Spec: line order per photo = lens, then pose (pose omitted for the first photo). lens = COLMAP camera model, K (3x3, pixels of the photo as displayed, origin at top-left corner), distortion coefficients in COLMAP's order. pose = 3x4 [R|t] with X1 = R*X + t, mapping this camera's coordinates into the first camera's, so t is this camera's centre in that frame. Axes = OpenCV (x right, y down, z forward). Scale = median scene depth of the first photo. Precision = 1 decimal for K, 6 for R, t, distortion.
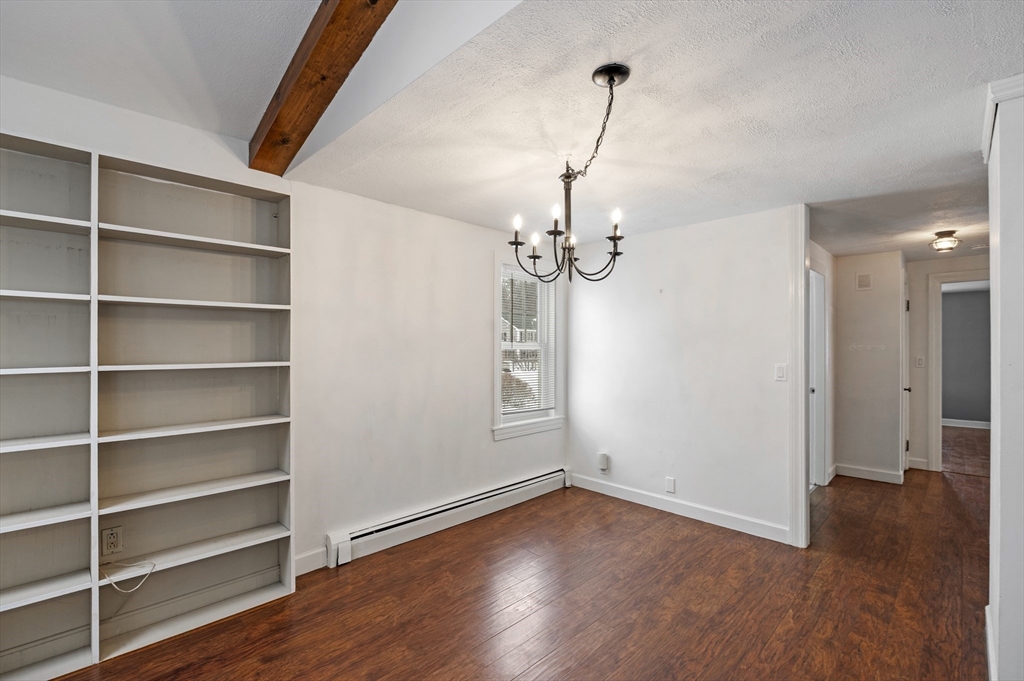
lens RADIAL K [[451.1, 0, 515.0], [0, 451.1, 345.5], [0, 0, 1]] dist [-0.002273, -0.000577]
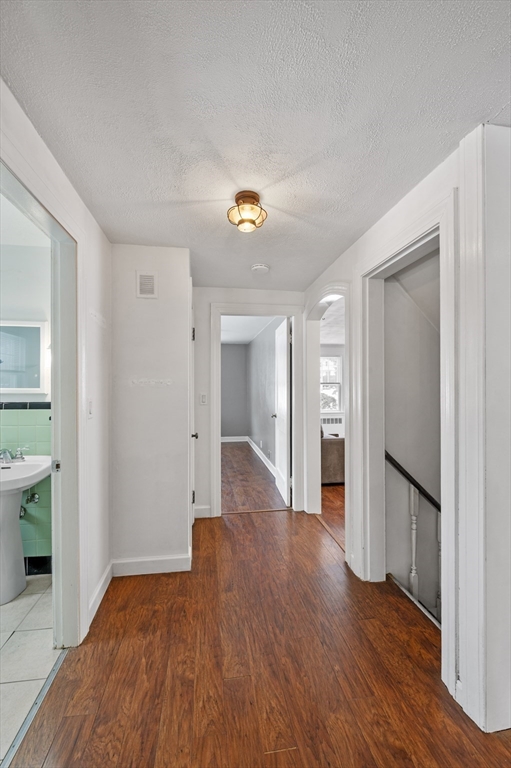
lens RADIAL K [[309.0, 0, 252.5], [0, 309.0, 386.8], [0, 0, 1]] dist [-0.002337, -0.000611]
pose [[0.594135, -0.004177, 0.804354, 0.495828], [0.002532, 0.999991, 0.003323, 0.010561], [-0.804361, 0.000062, 0.594140, 0.596401]]
